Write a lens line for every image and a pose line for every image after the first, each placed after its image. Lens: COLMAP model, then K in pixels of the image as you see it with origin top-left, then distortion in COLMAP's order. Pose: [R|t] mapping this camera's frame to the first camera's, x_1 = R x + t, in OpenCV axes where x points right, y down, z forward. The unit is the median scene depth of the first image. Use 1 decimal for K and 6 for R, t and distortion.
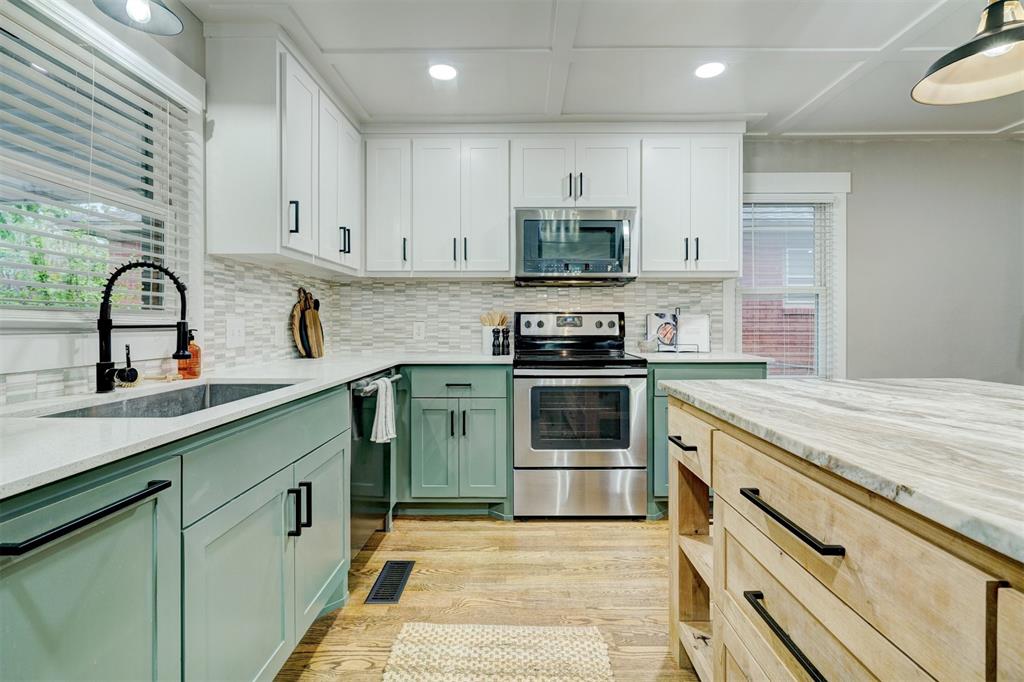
lens RADIAL K [[472.6, 0, 517.4], [0, 472.6, 325.2], [0, 0, 1]] dist [-0.001529, -0.000020]
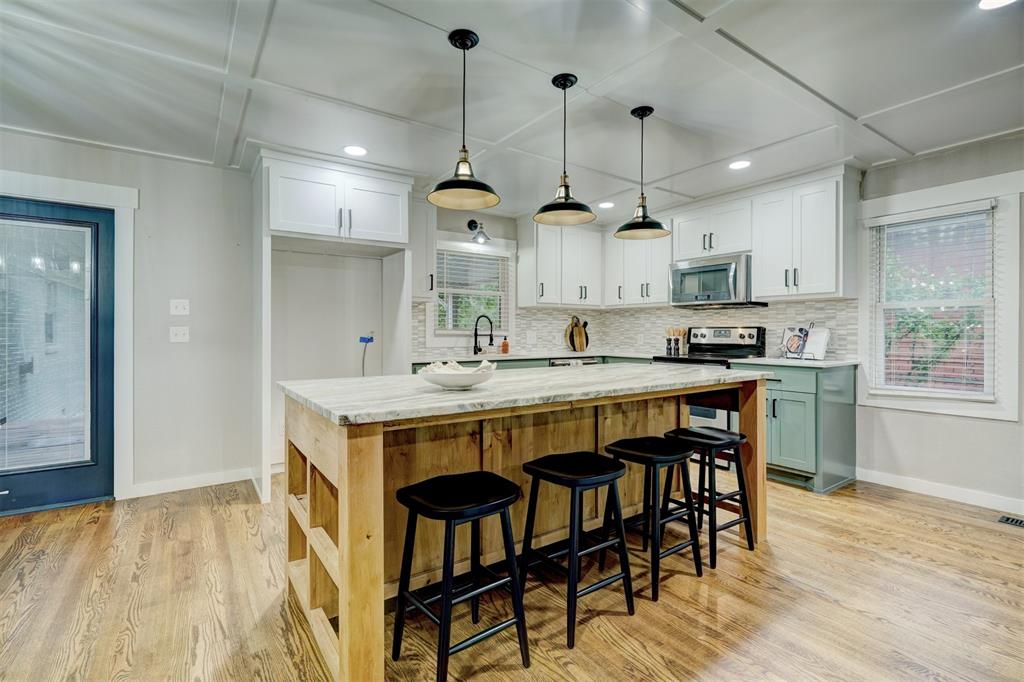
lens RADIAL K [[467.3, 0, 511.9], [0, 467.3, 333.0], [0, 0, 1]] dist [-0.001011, 0.000449]
pose [[0.578398, 0.004474, -0.815743, 1.061206], [-0.006129, 0.999981, 0.001138, -0.009183], [0.815732, 0.004342, 0.578414, -0.380238]]
